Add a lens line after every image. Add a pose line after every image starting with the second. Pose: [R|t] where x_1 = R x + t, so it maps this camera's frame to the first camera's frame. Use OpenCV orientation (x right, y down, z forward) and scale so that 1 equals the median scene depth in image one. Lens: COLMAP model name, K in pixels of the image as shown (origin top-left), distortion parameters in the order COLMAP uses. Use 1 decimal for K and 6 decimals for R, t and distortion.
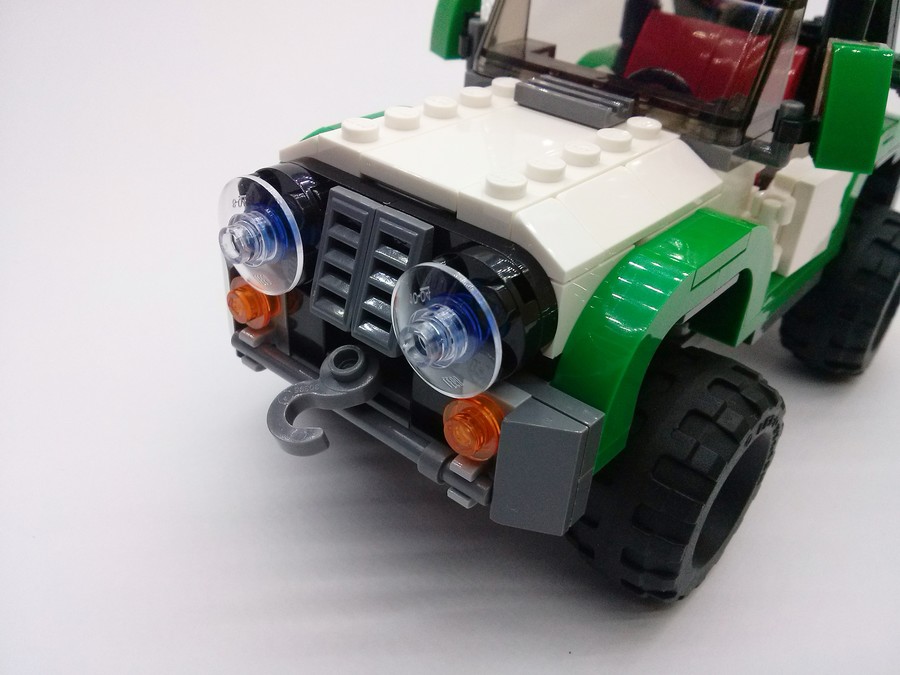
lens RADIAL K [[830.7, 0, 408.6], [0, 830.7, 357.6], [0, 0, 1]] dist [0.001948, 0.000000]
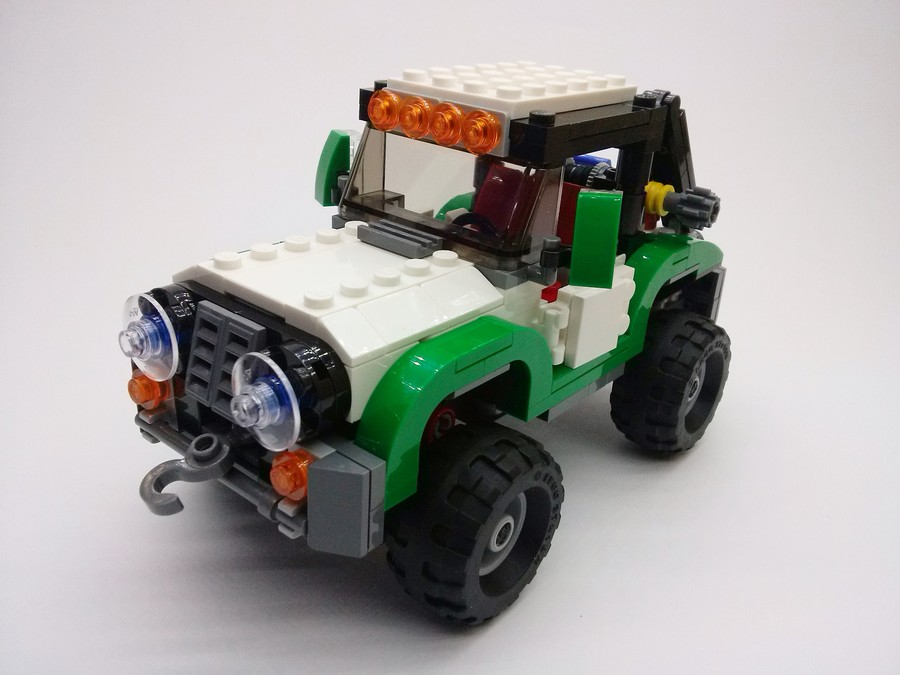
lens RADIAL K [[830.7, 0, 435.3], [0, 830.7, 334.2], [0, 0, 1]] dist [0.001948, 0.000000]
pose [[0.999503, -0.005089, 0.031094, 0.240592], [0.010215, 0.985907, -0.166985, 0.077771], [-0.029806, 0.167219, 0.985469, -0.338655]]
